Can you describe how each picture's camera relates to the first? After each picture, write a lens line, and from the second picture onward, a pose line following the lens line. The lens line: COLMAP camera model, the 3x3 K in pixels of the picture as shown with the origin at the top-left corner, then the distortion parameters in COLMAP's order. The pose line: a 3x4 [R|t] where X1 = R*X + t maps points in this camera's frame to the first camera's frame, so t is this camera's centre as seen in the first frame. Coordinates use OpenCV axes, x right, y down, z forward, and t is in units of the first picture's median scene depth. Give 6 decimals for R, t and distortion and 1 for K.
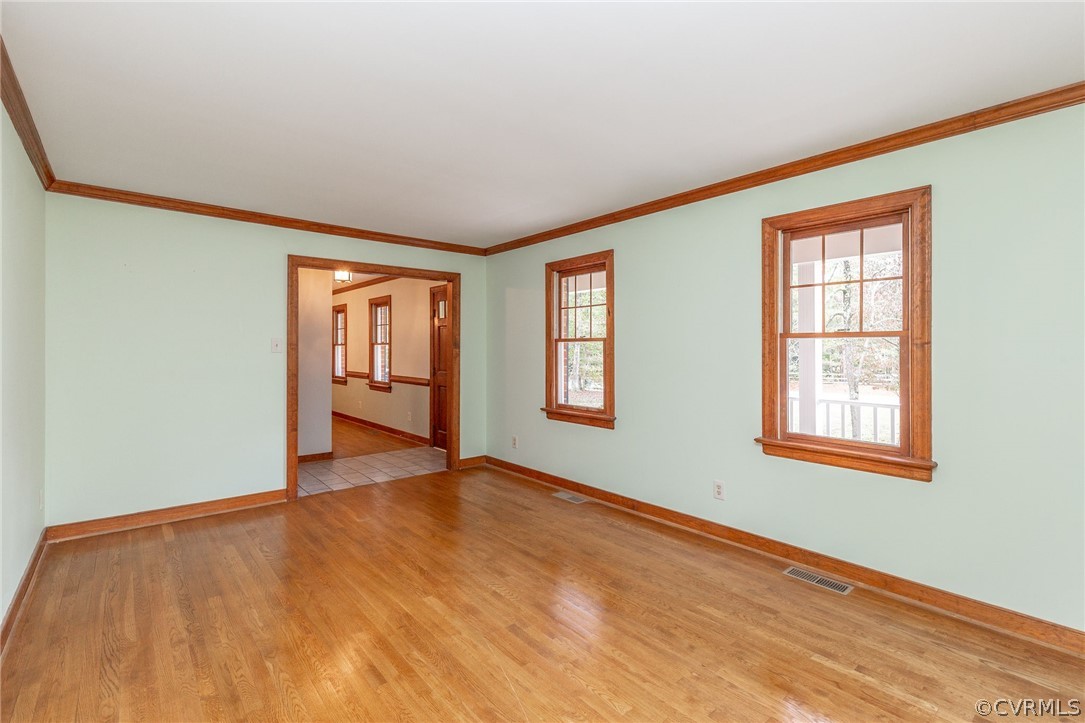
lens RADIAL K [[490.3, 0, 531.8], [0, 490.3, 349.4], [0, 0, 1]] dist [0.012303, -0.003049]
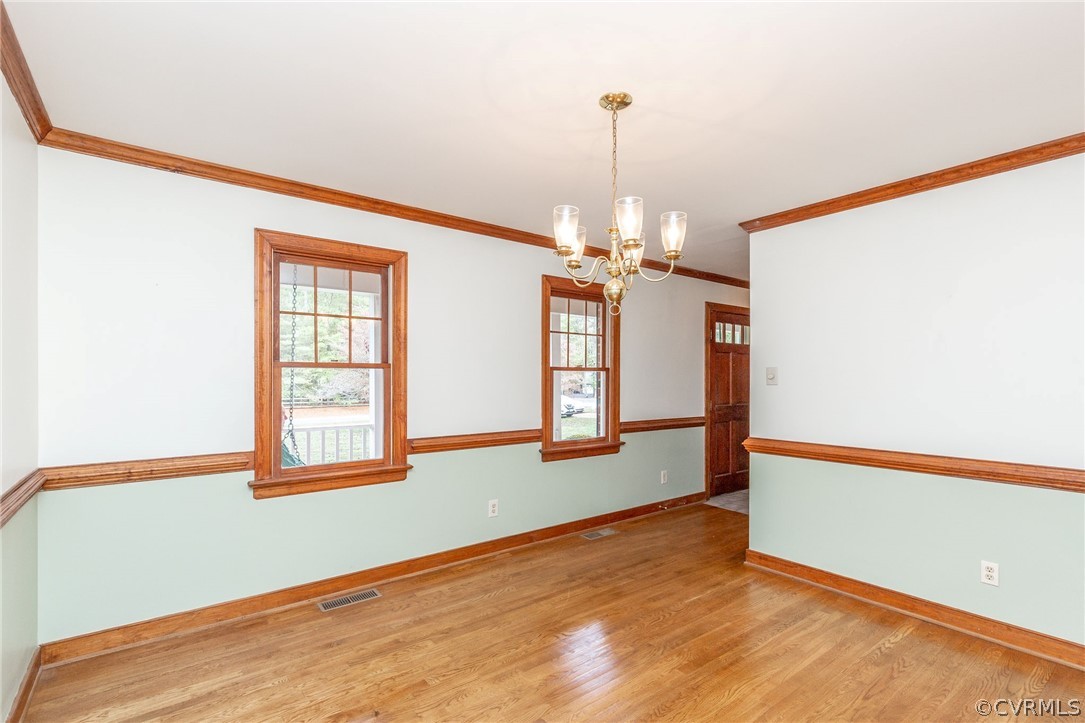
lens RADIAL K [[490.3, 0, 544.7], [0, 490.3, 378.0], [0, 0, 1]] dist [0.012303, -0.003049]
pose [[0.082194, -0.000007, 0.996616, -0.449927], [0.000992, 1.000000, -0.000075, -0.000955], [-0.996616, 0.000995, 0.082194, 0.528104]]
